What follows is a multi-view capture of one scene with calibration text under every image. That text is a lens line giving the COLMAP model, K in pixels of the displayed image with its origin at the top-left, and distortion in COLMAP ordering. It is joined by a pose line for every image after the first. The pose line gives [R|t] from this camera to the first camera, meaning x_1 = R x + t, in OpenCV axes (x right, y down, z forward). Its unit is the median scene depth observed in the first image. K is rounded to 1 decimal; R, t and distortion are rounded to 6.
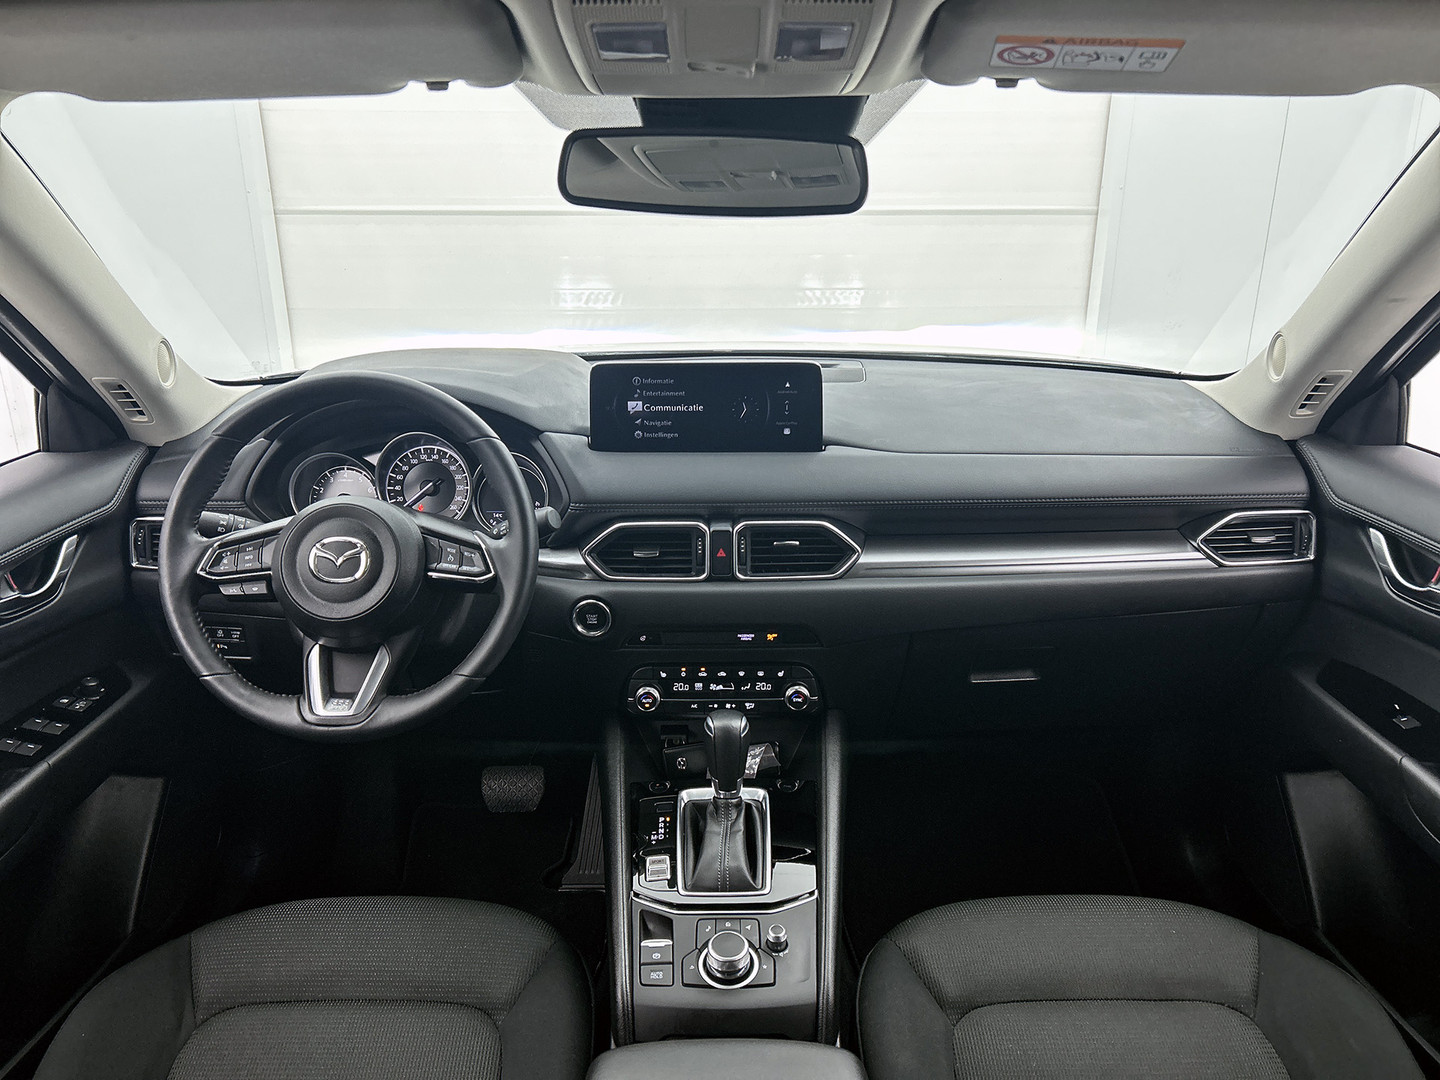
lens RADIAL K [[1070.6, 0, 726.9], [0, 1070.6, 559.8], [0, 0, 1]] dist [0.033479, -0.002655]
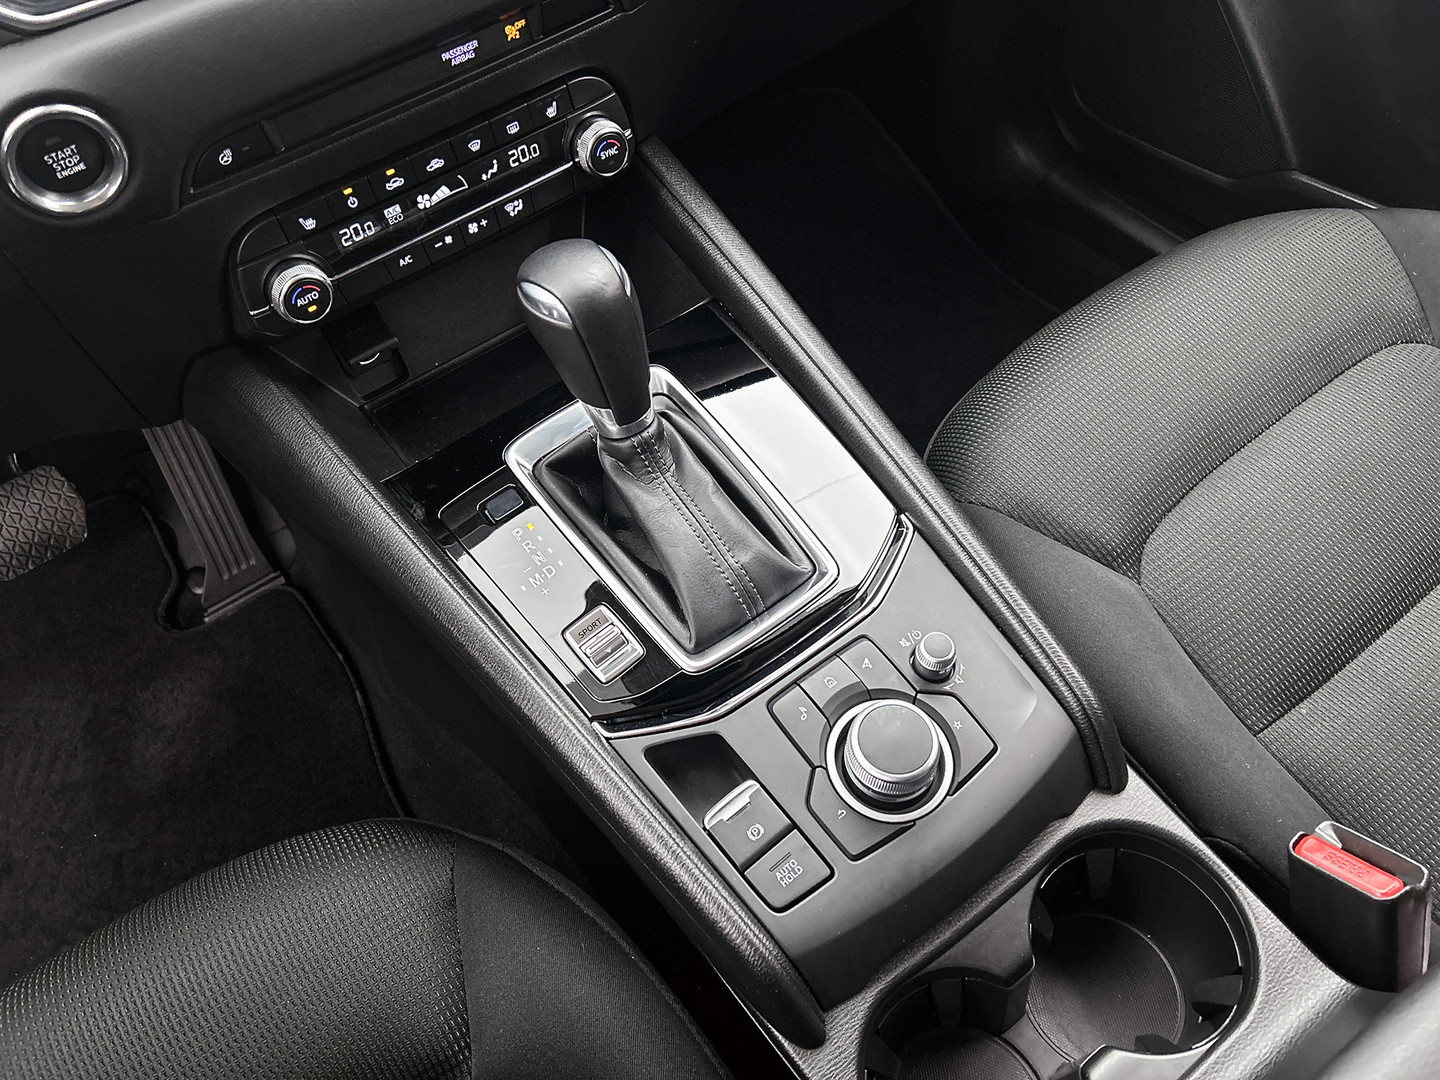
lens RADIAL K [[1108.4, 0, 720.0], [0, 1108.4, 540.0], [0, 0, 1]] dist [0.004515, 0.001945]
pose [[0.804258, -0.506631, 0.310636, -0.127924], [0.268187, 0.775871, 0.571052, 0.000870], [-0.530326, -0.375964, 0.759872, 0.556280]]
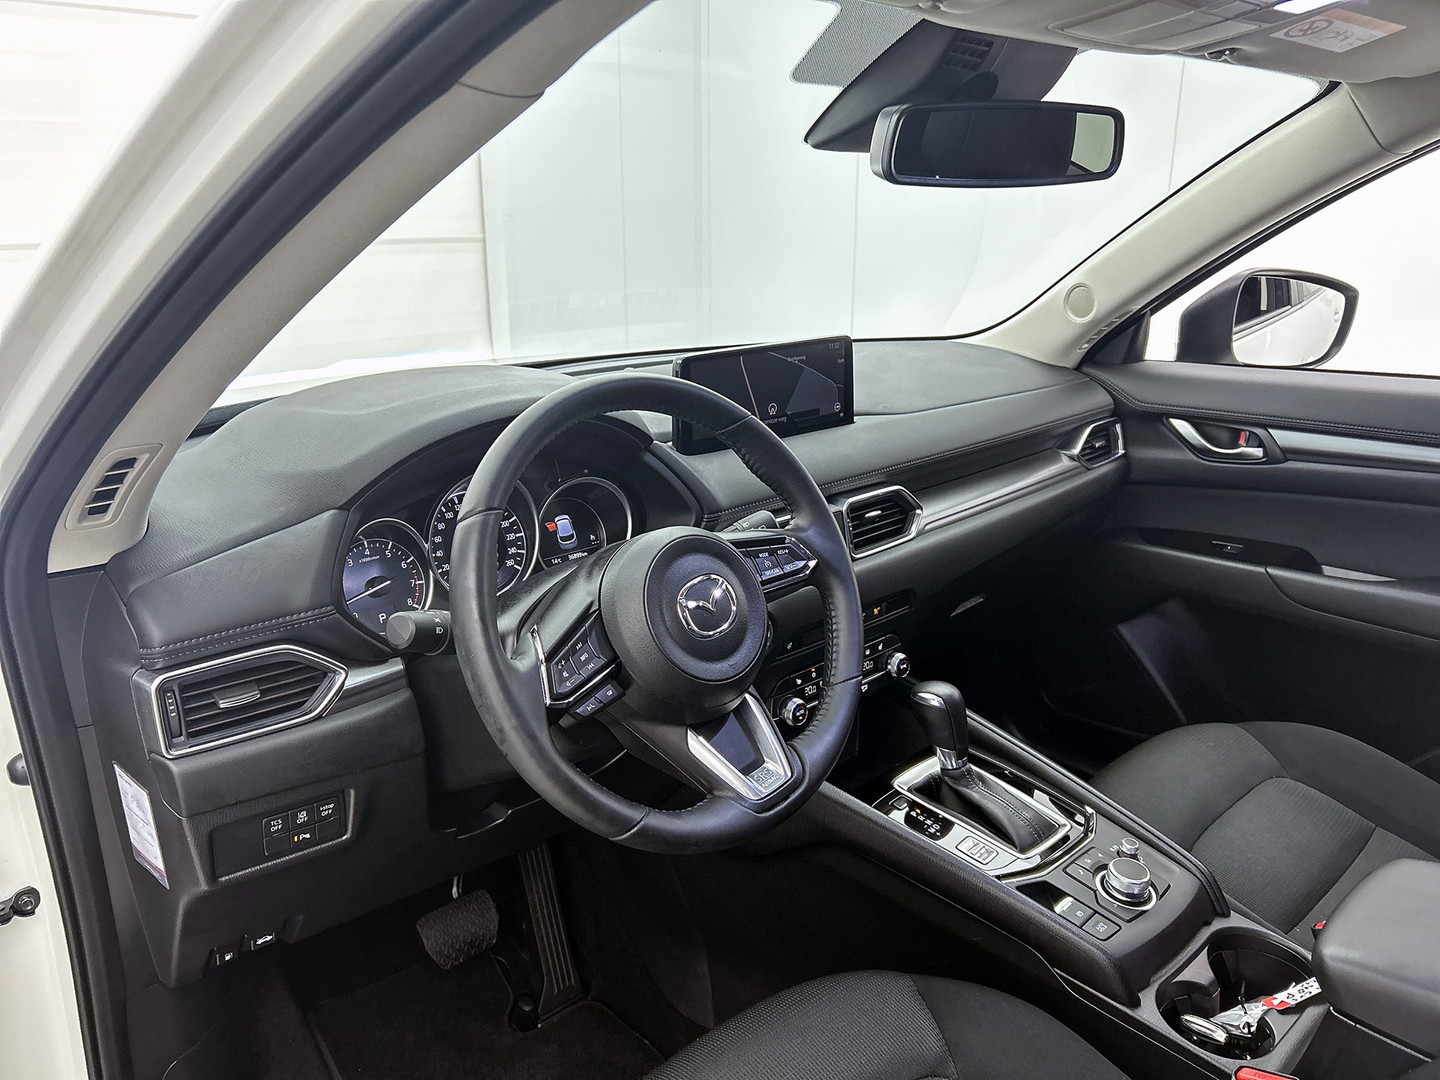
lens RADIAL K [[1077.9, 0, 720.0], [0, 1077.9, 540.0], [0, 0, 1]] dist [0.089806, -0.162353]
pose [[0.730894, -0.200296, 0.652438, -0.700857], [0.241216, 0.970079, 0.027588, -0.053663], [-0.638443, 0.137215, 0.757340, 0.328669]]
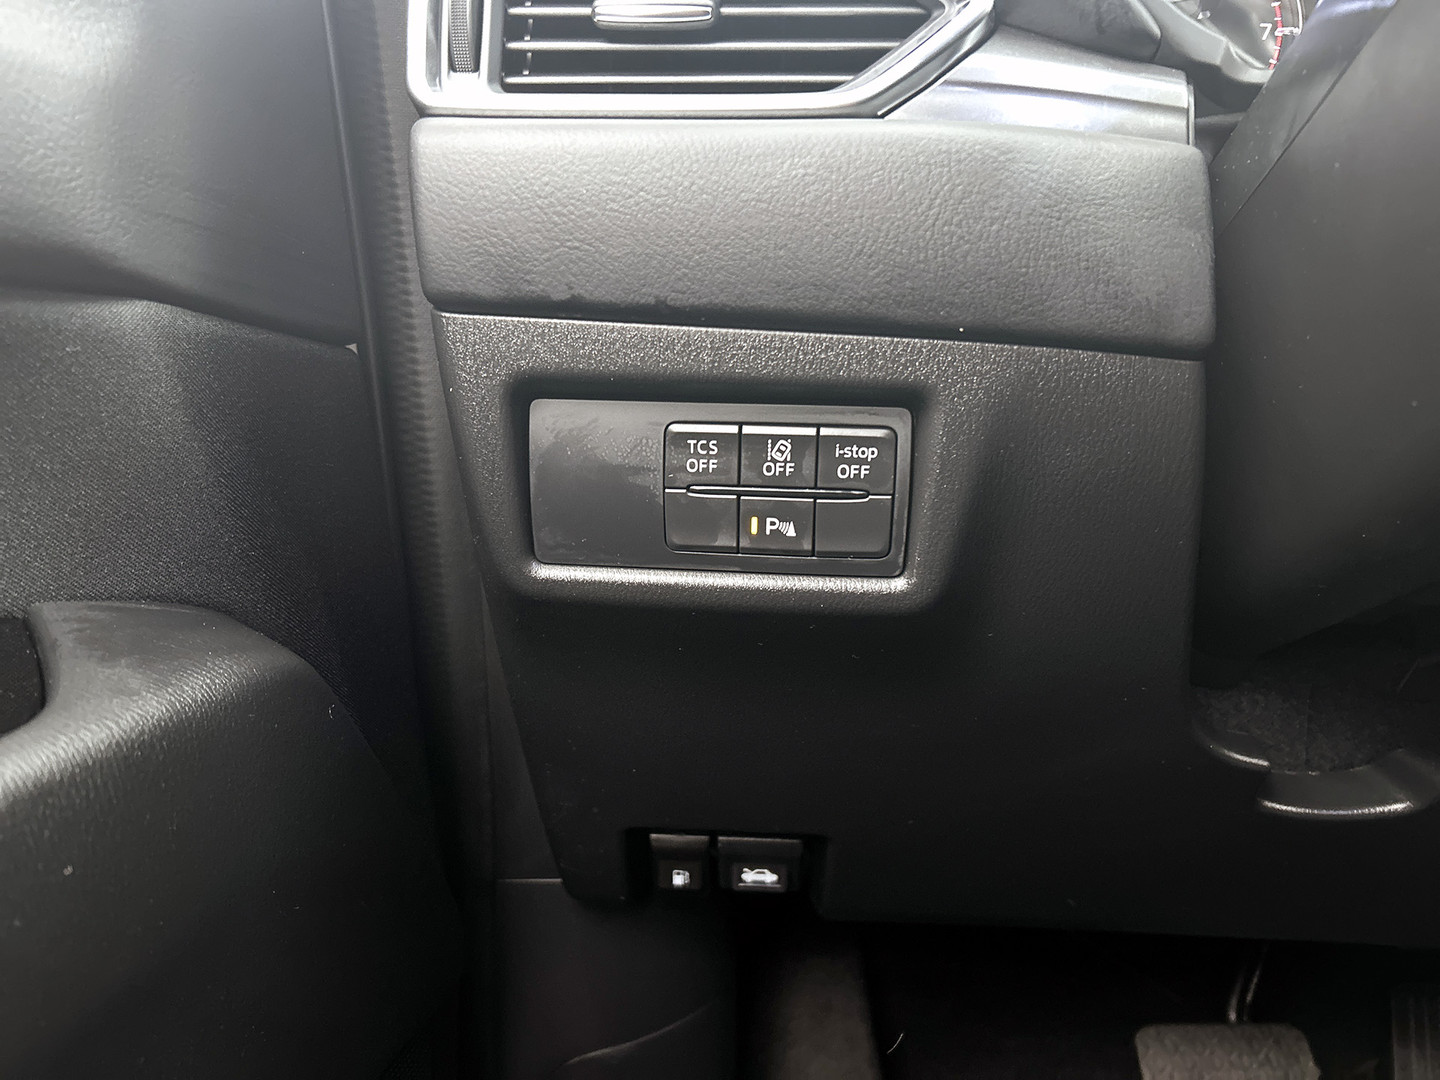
lens RADIAL K [[1108.4, 0, 720.0], [0, 1108.4, 540.0], [0, 0, 1]] dist [0.004515, 0.001945]
pose [[0.999649, 0.006357, -0.025723, -0.489085], [-0.010478, 0.986506, -0.163387, 0.122135], [0.024338, 0.163599, 0.986227, 0.813346]]
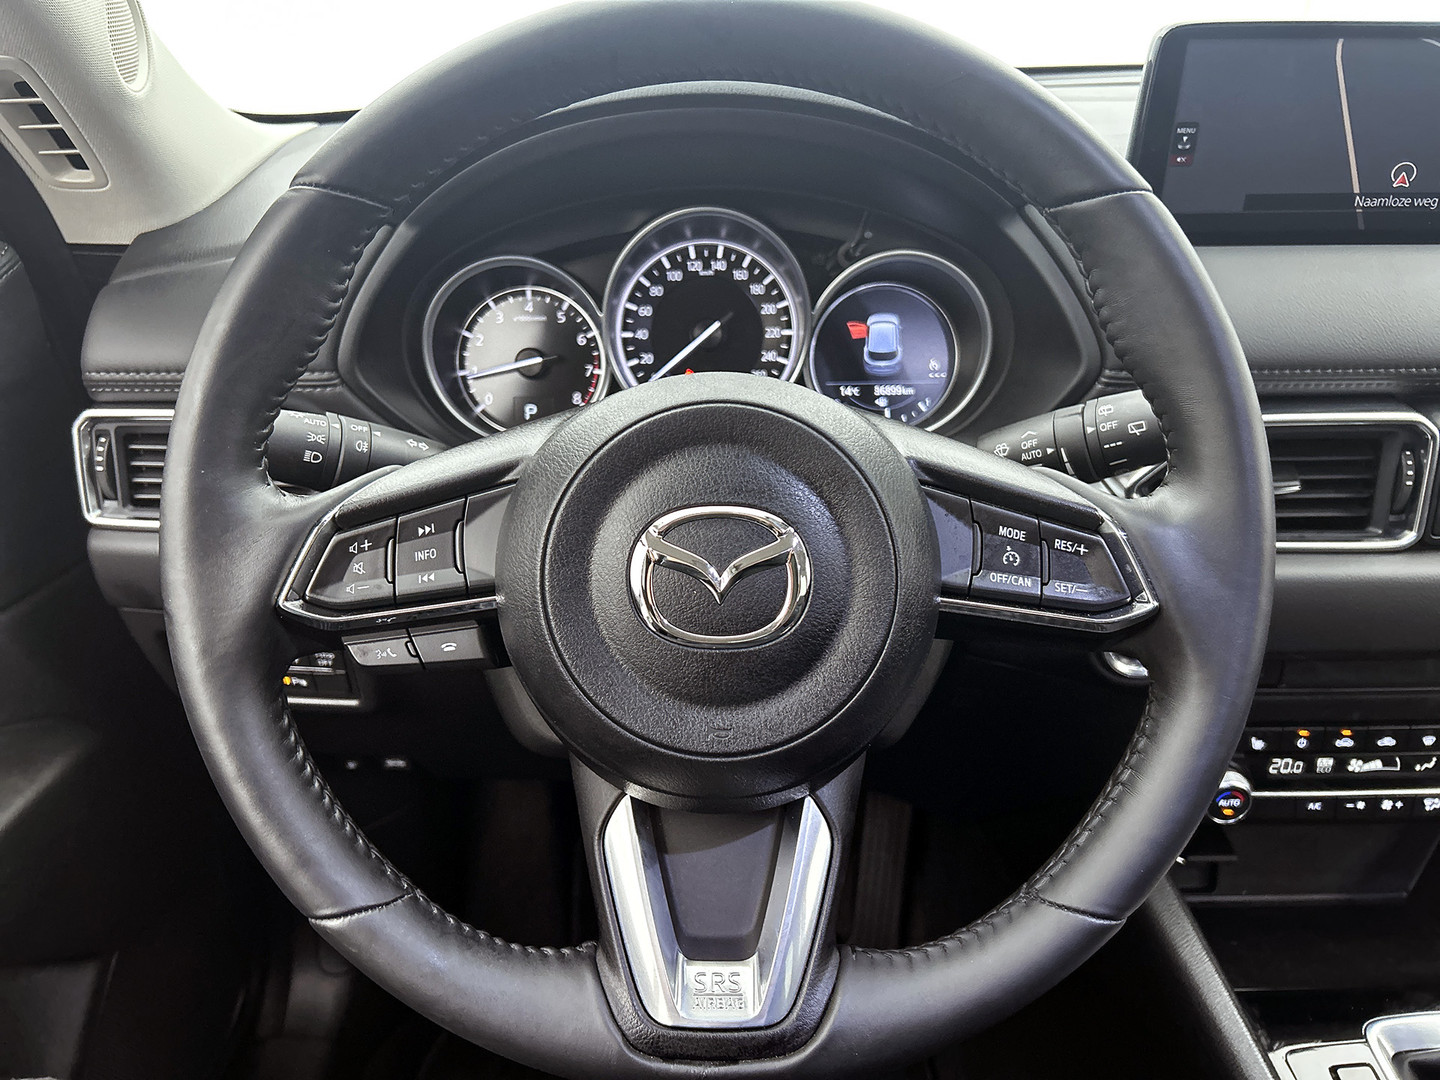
lens RADIAL K [[1108.4, 0, 720.0], [0, 1108.4, 540.0], [0, 0, 1]] dist [0.004515, 0.001945]
pose [[0.999878, -0.009247, 0.012605, -0.299790], [0.007524, 0.991415, 0.130538, -0.044119], [-0.013704, -0.130427, 0.991363, 0.550619]]
